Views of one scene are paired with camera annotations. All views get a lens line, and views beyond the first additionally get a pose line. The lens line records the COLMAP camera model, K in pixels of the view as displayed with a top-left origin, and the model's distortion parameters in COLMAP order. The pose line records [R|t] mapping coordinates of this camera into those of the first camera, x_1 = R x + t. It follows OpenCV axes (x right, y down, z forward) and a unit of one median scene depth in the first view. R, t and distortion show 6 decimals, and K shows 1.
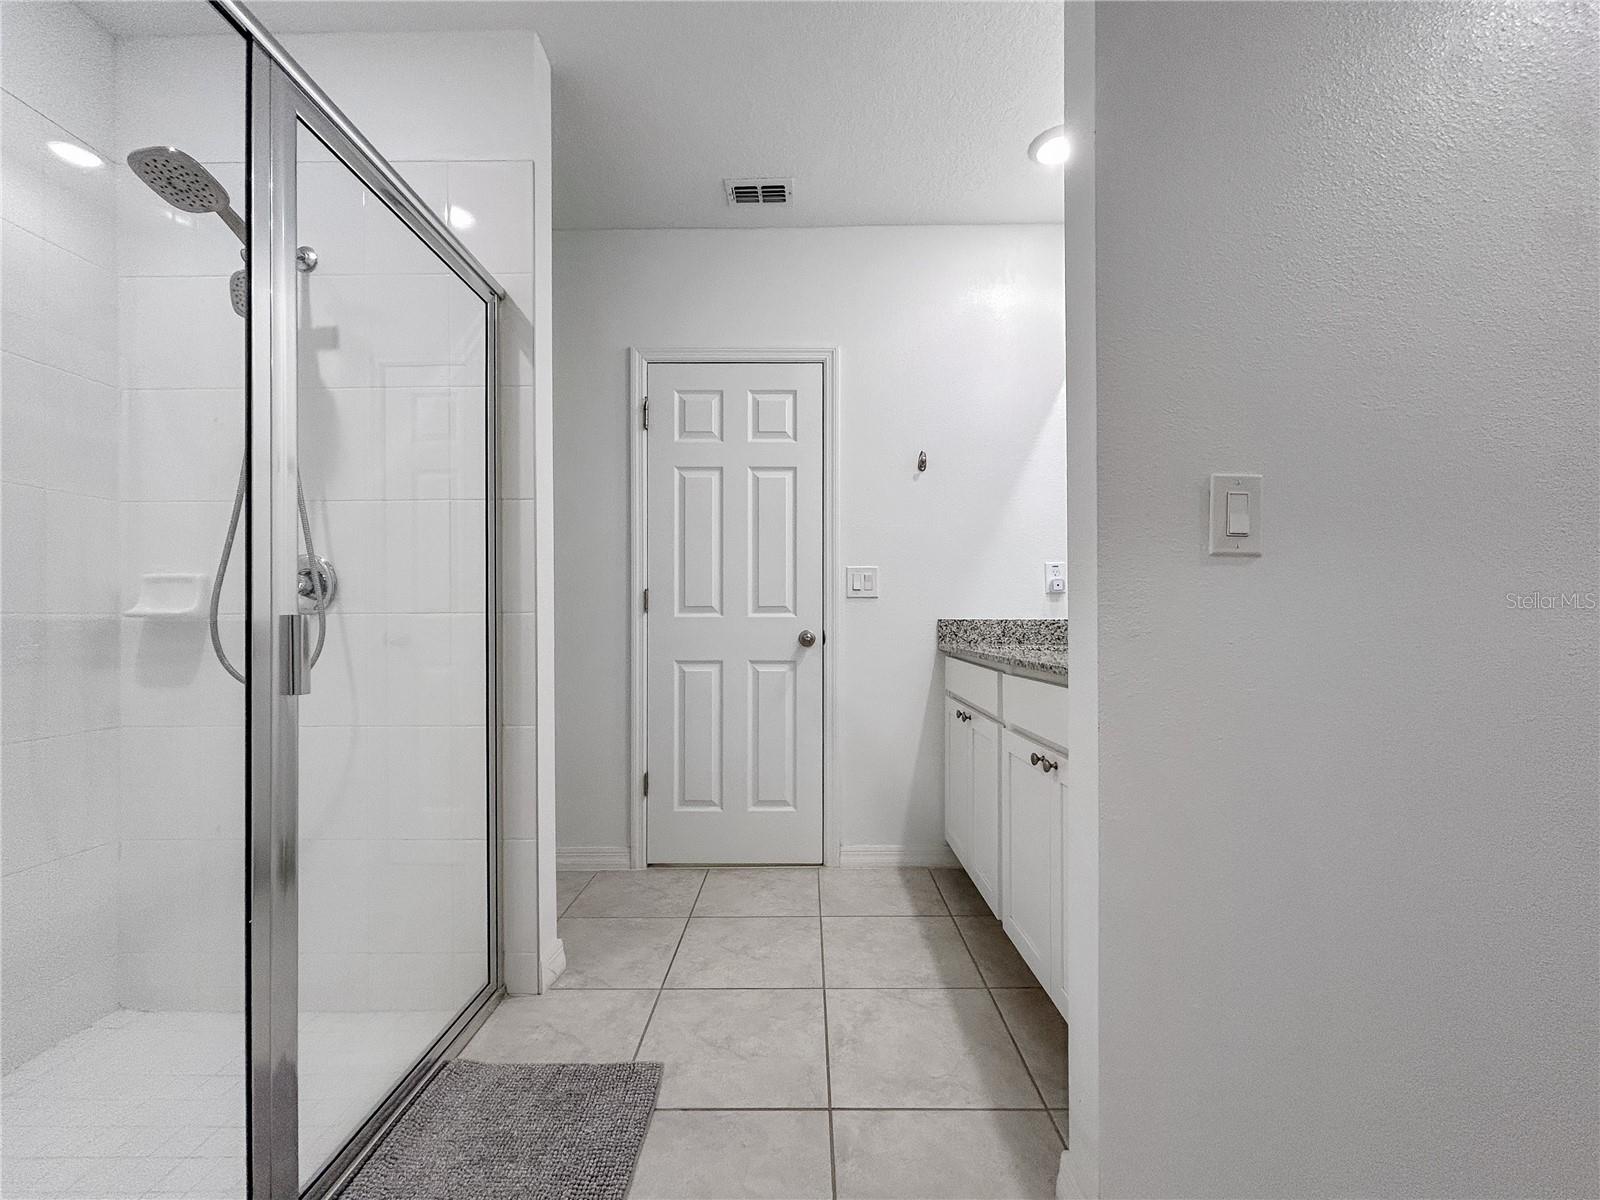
lens RADIAL K [[661.8, 0, 800.8], [0, 661.8, 606.7], [0, 0, 1]] dist [0.001183, 0.000286]
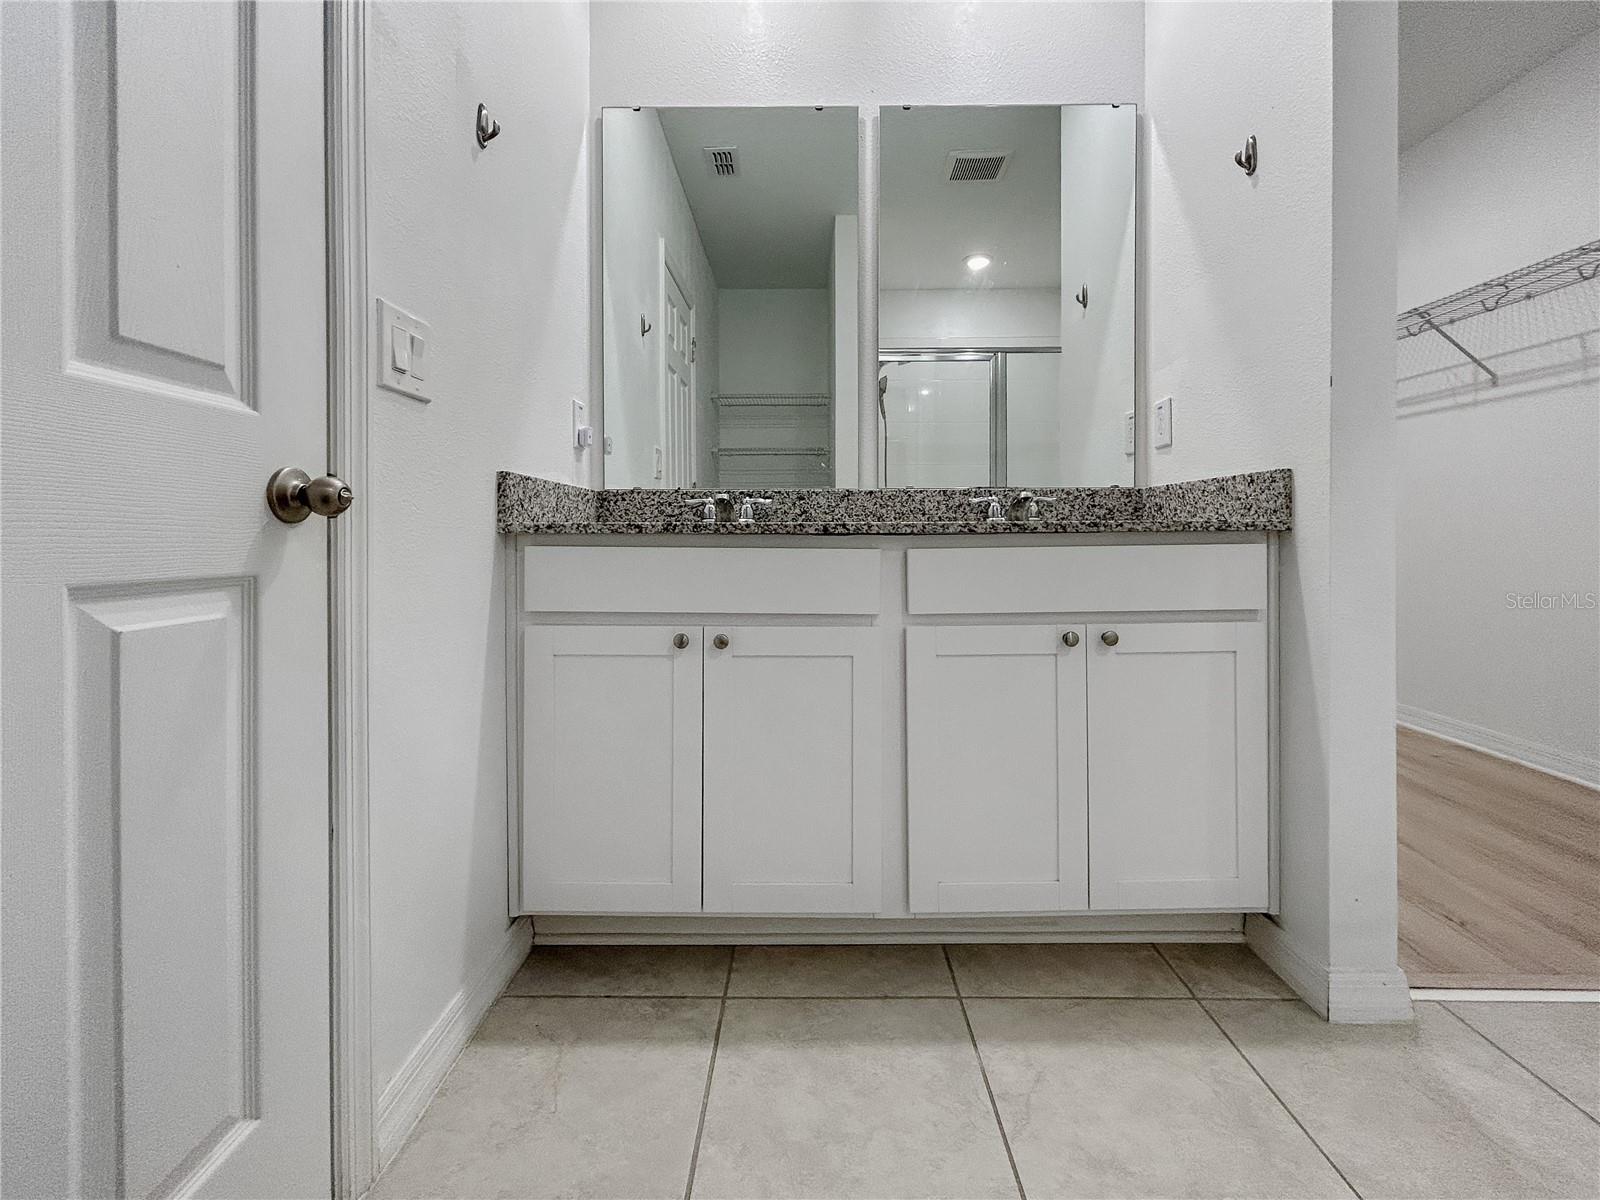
lens RADIAL K [[680.1, 0, 801.9], [0, 680.1, 534.3], [0, 0, 1]] dist [-0.001020, 0.000070]
pose [[0.006208, 0.000762, 0.999980, -0.291995], [-0.016398, 0.999865, -0.000660, 0.062566], [-0.999846, -0.016394, 0.006220, 0.787342]]
